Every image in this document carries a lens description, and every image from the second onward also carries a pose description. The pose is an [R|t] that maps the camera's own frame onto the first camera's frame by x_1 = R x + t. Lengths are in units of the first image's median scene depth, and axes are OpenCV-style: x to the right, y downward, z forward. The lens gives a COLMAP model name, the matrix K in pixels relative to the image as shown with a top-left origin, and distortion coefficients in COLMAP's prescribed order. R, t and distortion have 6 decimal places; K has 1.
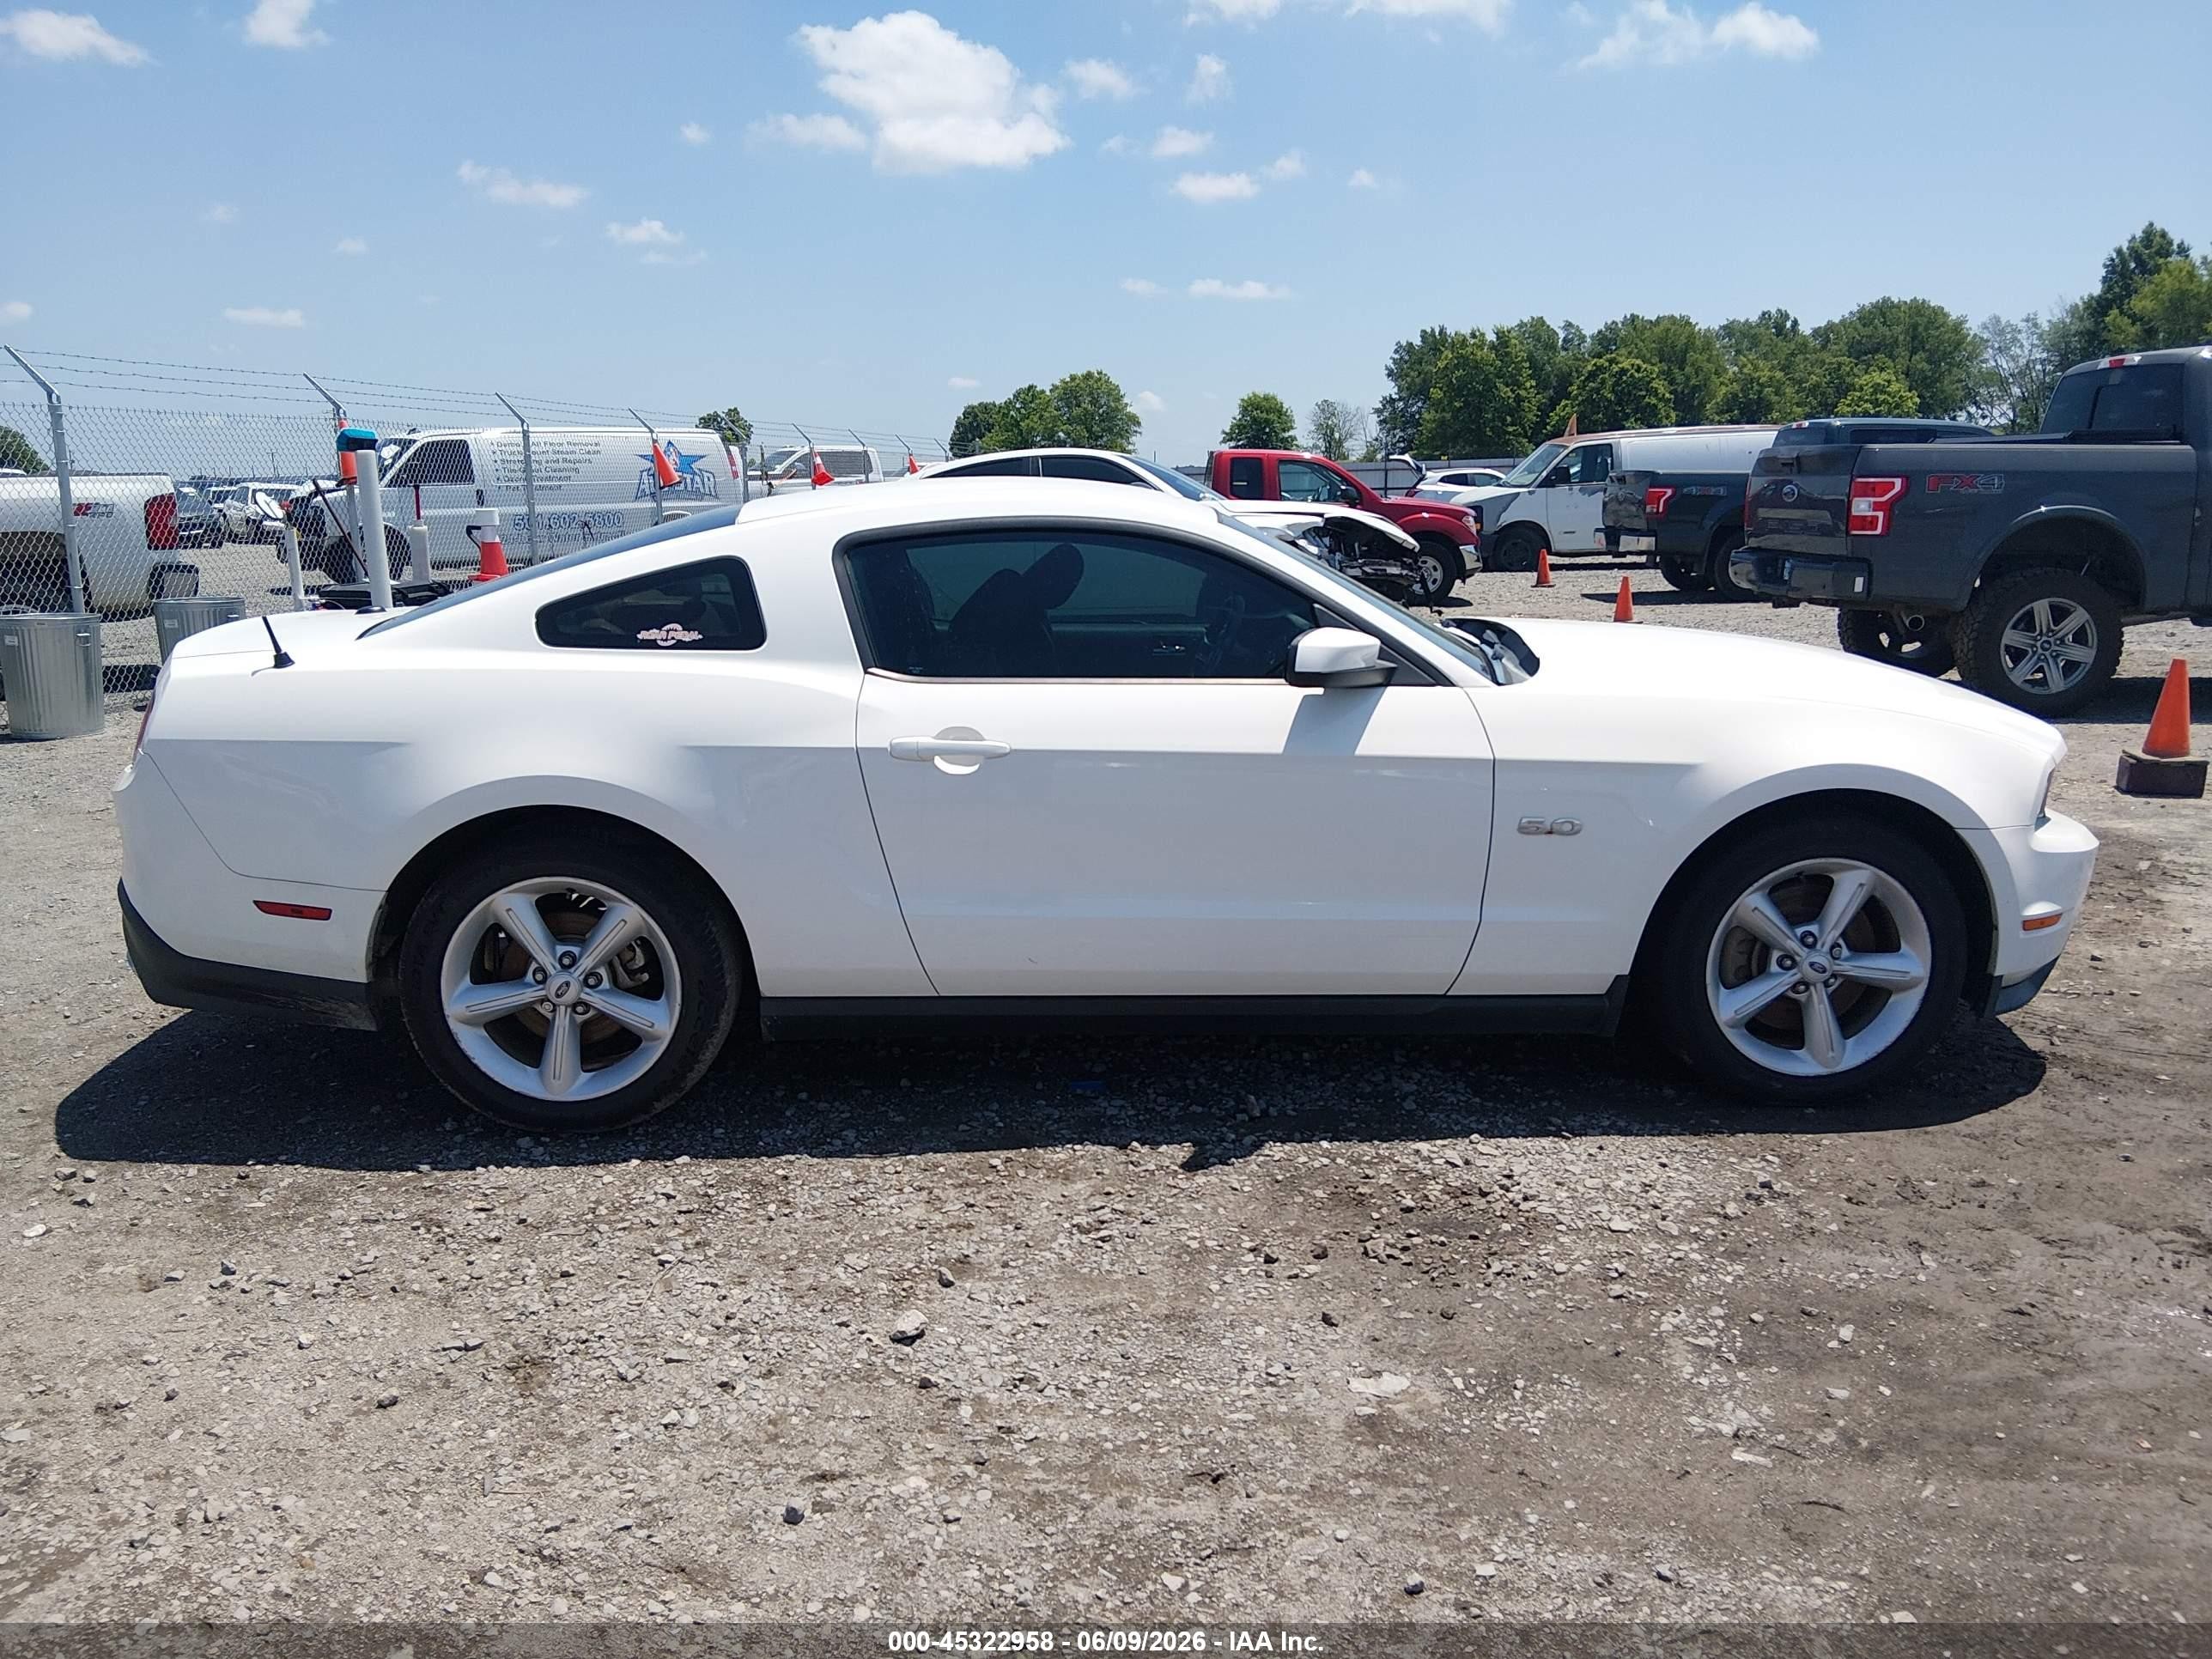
lens RADIAL K [[1686.4, 0, 1099.3], [0, 1686.4, 837.3], [0, 0, 1]] dist [0.099509, -0.183566]
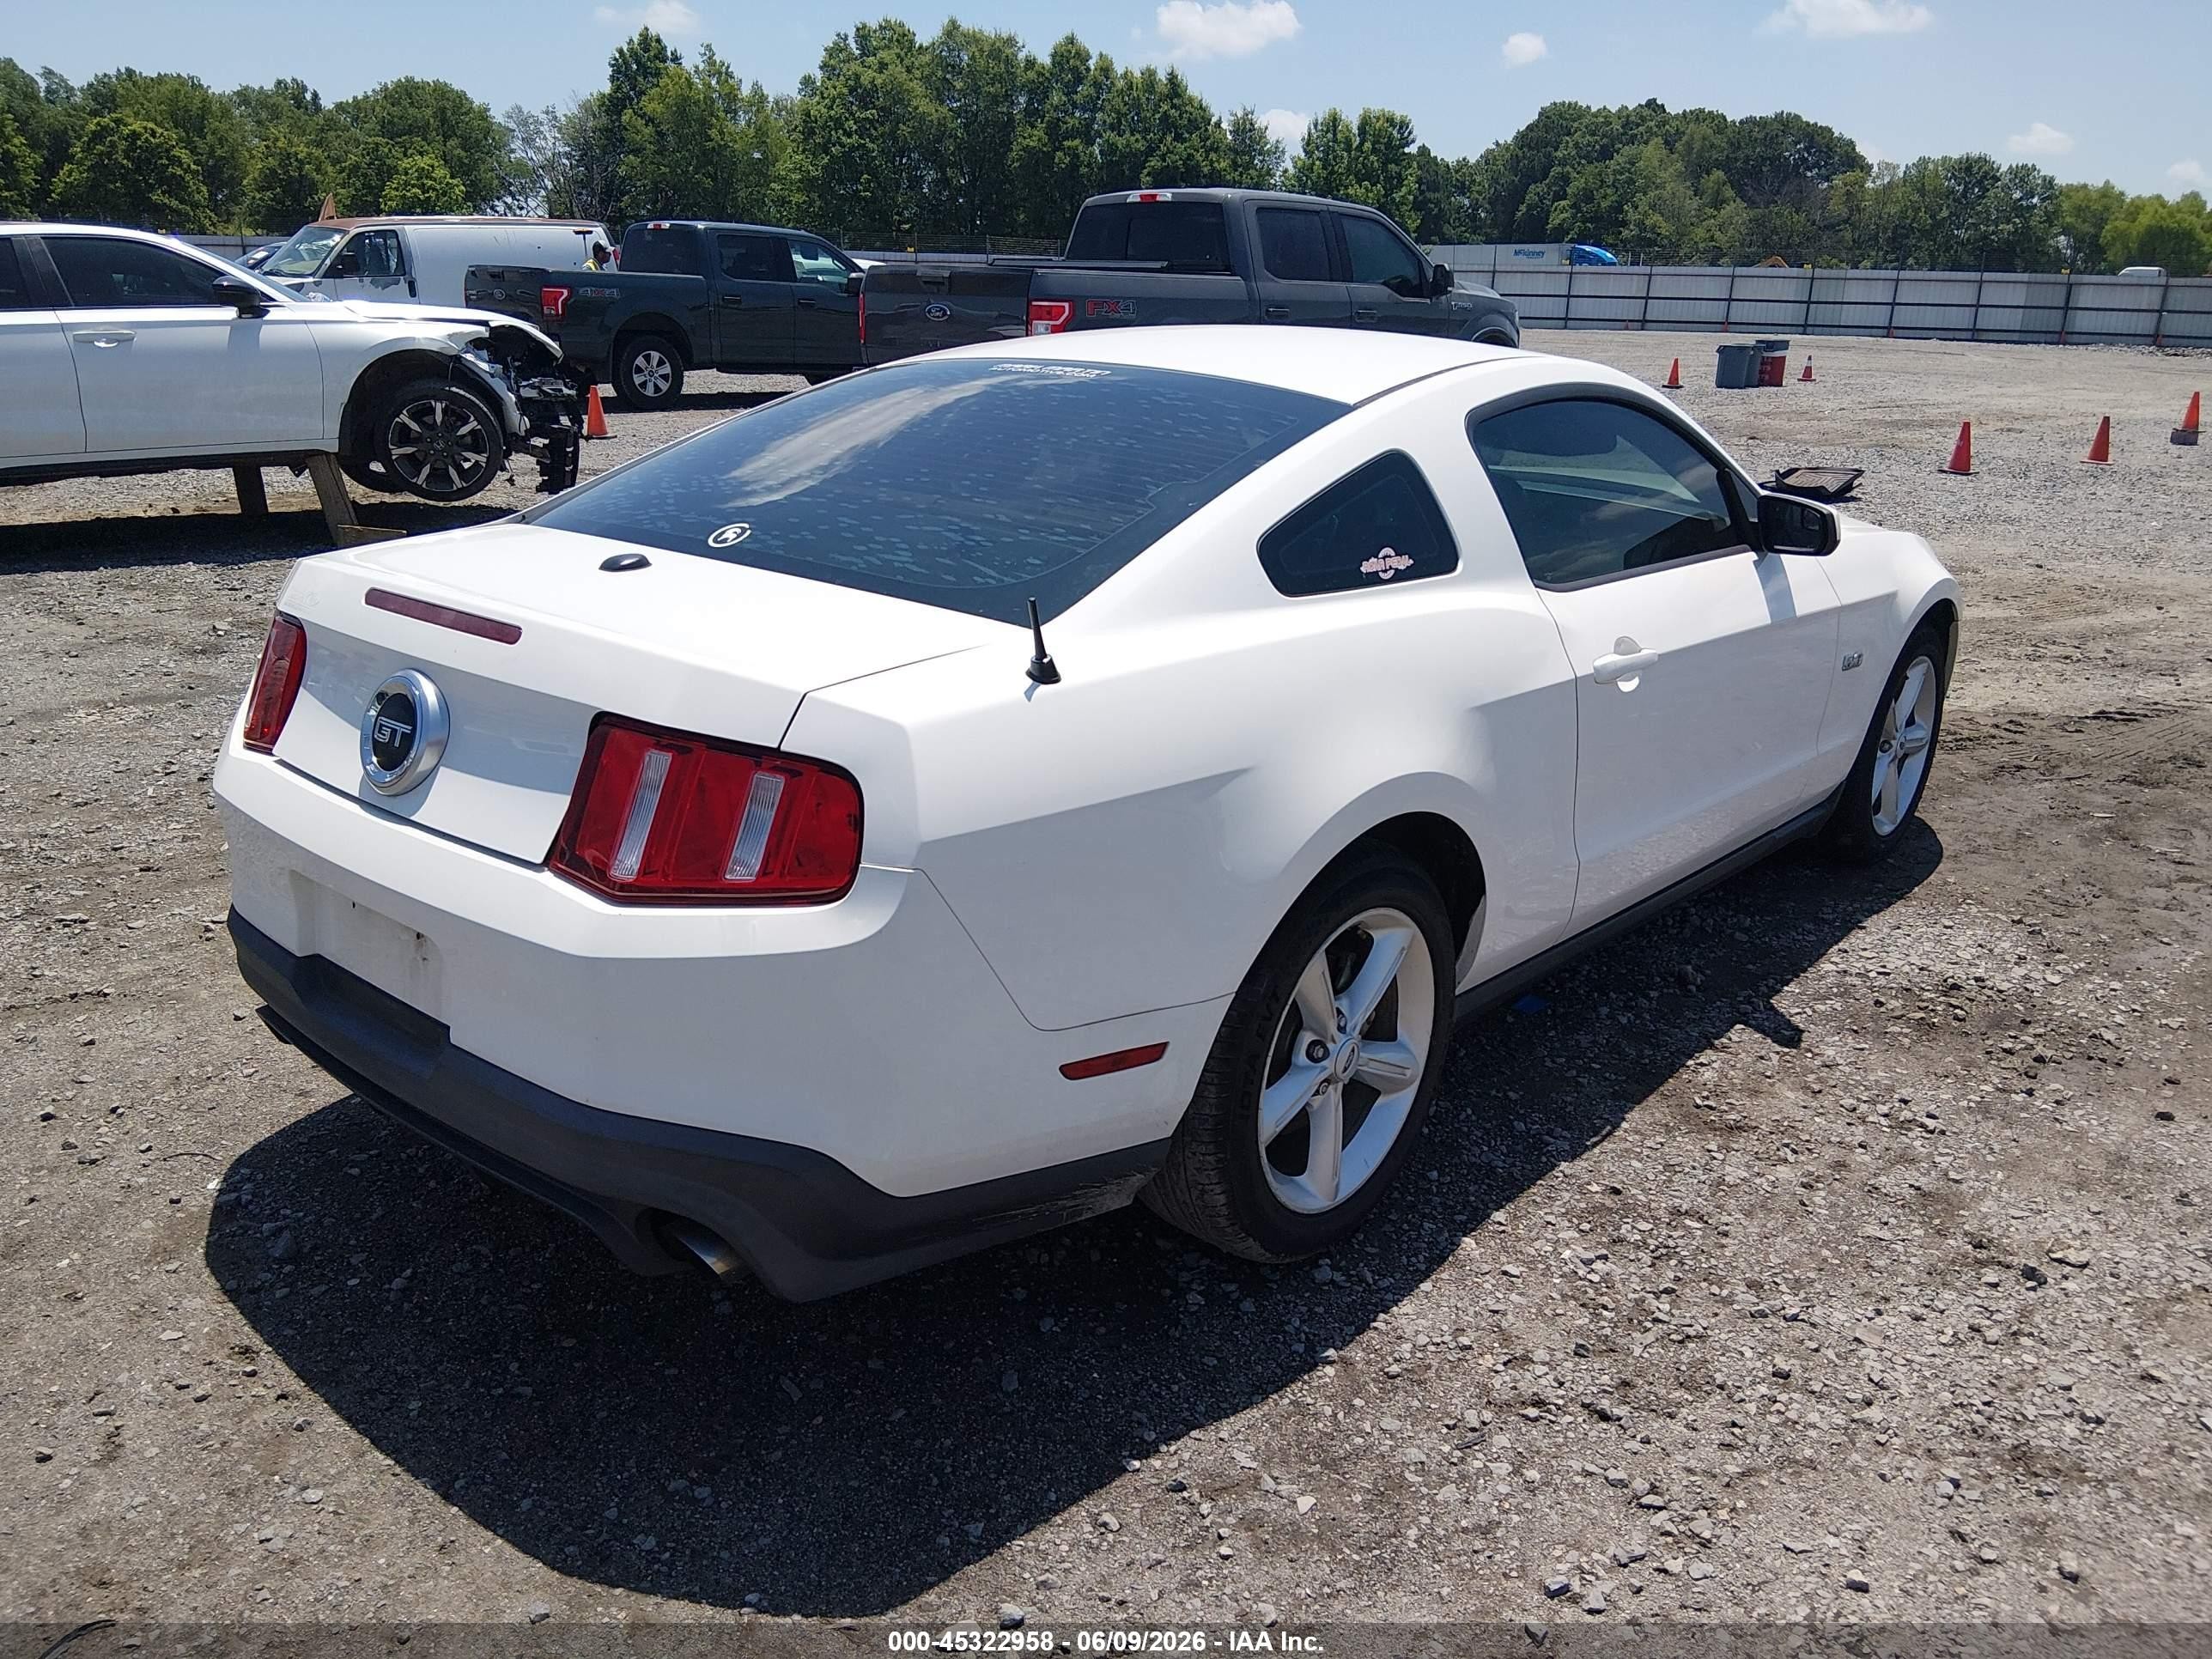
lens RADIAL K [[1675.5, 0, 1112.5], [0, 1675.5, 839.1], [0, 0, 1]] dist [0.088339, -0.154162]
pose [[0.686340, -0.204198, 0.698026, -0.876998], [0.118849, 0.978364, 0.169349, -0.140423], [-0.717504, -0.033271, 0.695759, 0.568788]]
